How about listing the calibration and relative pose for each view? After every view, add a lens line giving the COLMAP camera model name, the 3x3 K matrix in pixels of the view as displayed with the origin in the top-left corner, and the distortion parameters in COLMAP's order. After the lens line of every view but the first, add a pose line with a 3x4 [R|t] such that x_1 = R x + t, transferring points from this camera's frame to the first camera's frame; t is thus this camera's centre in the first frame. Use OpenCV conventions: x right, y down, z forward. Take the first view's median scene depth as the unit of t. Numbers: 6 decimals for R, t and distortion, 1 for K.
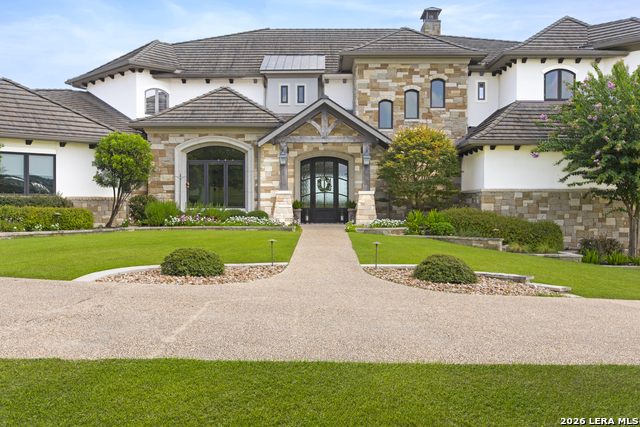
lens RADIAL K [[643.6, 0, 320.0], [0, 643.6, 213.5], [0, 0, 1]] dist [0.001204, -0.002897]
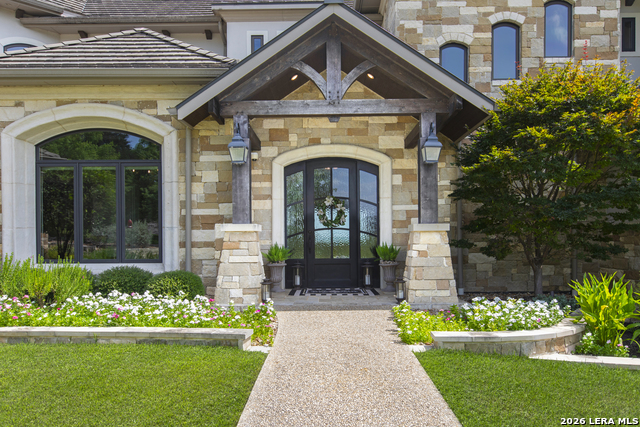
lens RADIAL K [[500.4, 0, 320.0], [0, 500.4, 213.5], [0, 0, 1]] dist [-0.001331, -0.000482]
pose [[0.999977, -0.005334, -0.004240, -0.001021], [0.005050, 0.997913, -0.064368, -0.018992], [0.004575, 0.064345, 0.997917, 0.607835]]
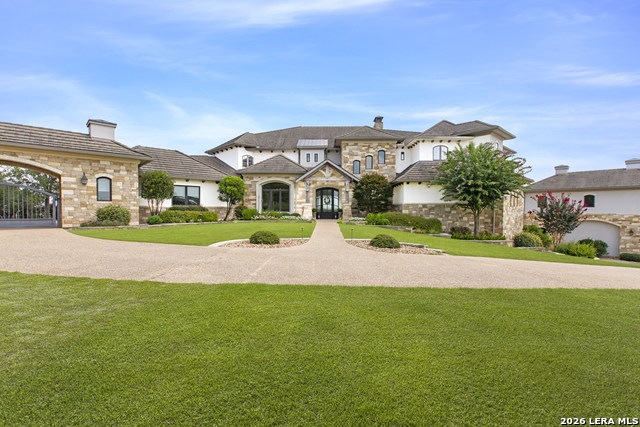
lens RADIAL K [[294.2, 0, 320.0], [0, 294.2, 213.5], [0, 0, 1]] dist [0.113108, 0.000092]
pose [[0.999835, 0.001776, -0.018053, 0.000764], [-0.001849, 0.999990, -0.004027, 0.000549], [0.018045, 0.004060, 0.999829, 0.034886]]
